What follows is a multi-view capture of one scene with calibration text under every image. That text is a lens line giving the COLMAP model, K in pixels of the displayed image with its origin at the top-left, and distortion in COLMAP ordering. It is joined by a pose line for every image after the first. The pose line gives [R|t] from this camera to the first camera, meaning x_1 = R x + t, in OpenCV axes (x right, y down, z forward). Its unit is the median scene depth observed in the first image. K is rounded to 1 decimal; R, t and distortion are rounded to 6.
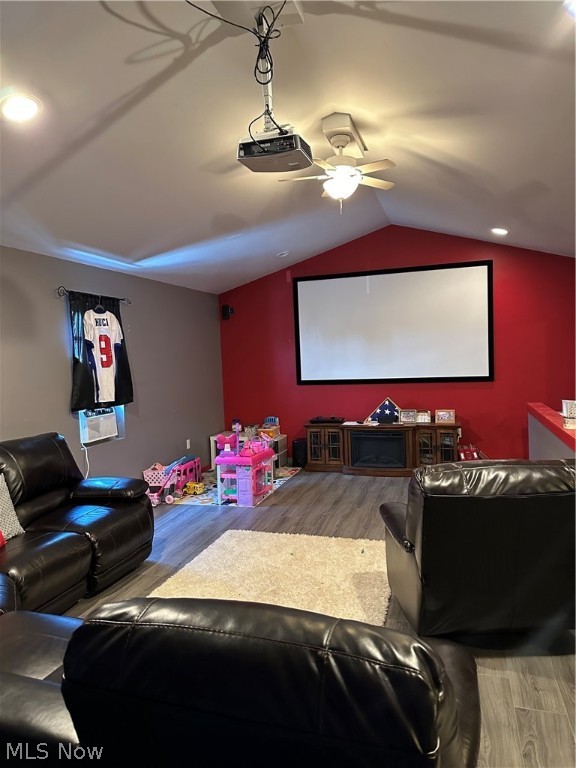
lens RADIAL K [[513.5, 0, 284.8], [0, 513.5, 384.9], [0, 0, 1]] dist [0.000777, -0.007590]
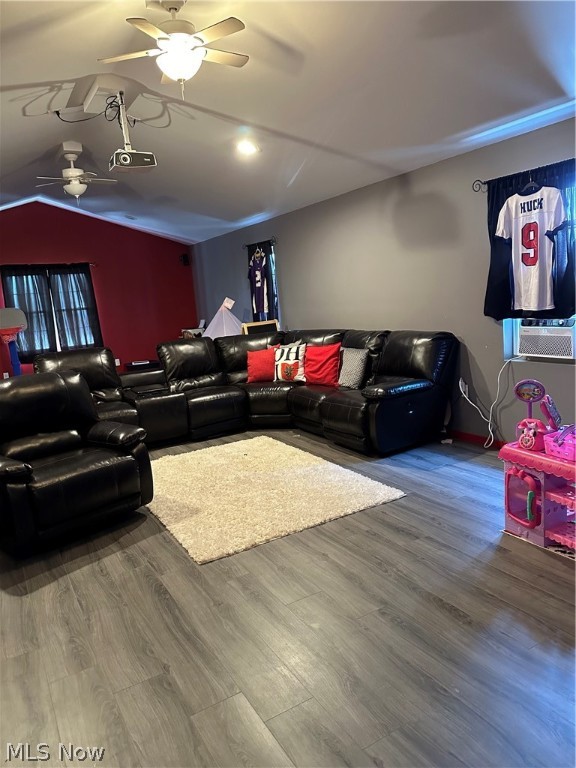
lens RADIAL K [[513.5, 0, 280.7], [0, 513.5, 380.3], [0, 0, 1]] dist [0.000777, -0.007590]
pose [[-0.661105, 0.222755, -0.716464, 0.492132], [0.073541, 0.969552, 0.233584, -0.074495], [0.746681, 0.101734, -0.657357, 1.235700]]
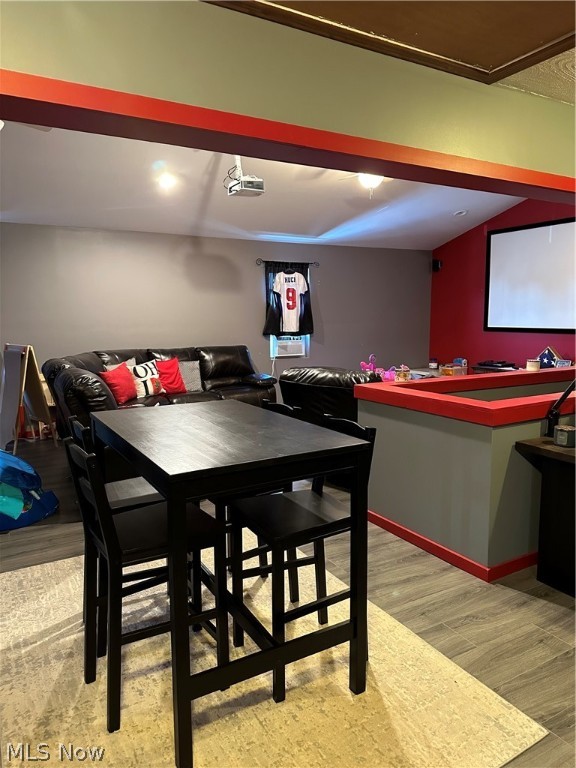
lens RADIAL K [[513.5, 0, 280.4], [0, 513.5, 390.1], [0, 0, 1]] dist [0.000777, -0.007590]
pose [[0.712921, 0.127713, -0.689517, 0.721555], [-0.052803, 0.990261, 0.128822, 0.009208], [0.699254, -0.055432, 0.712721, -0.138572]]
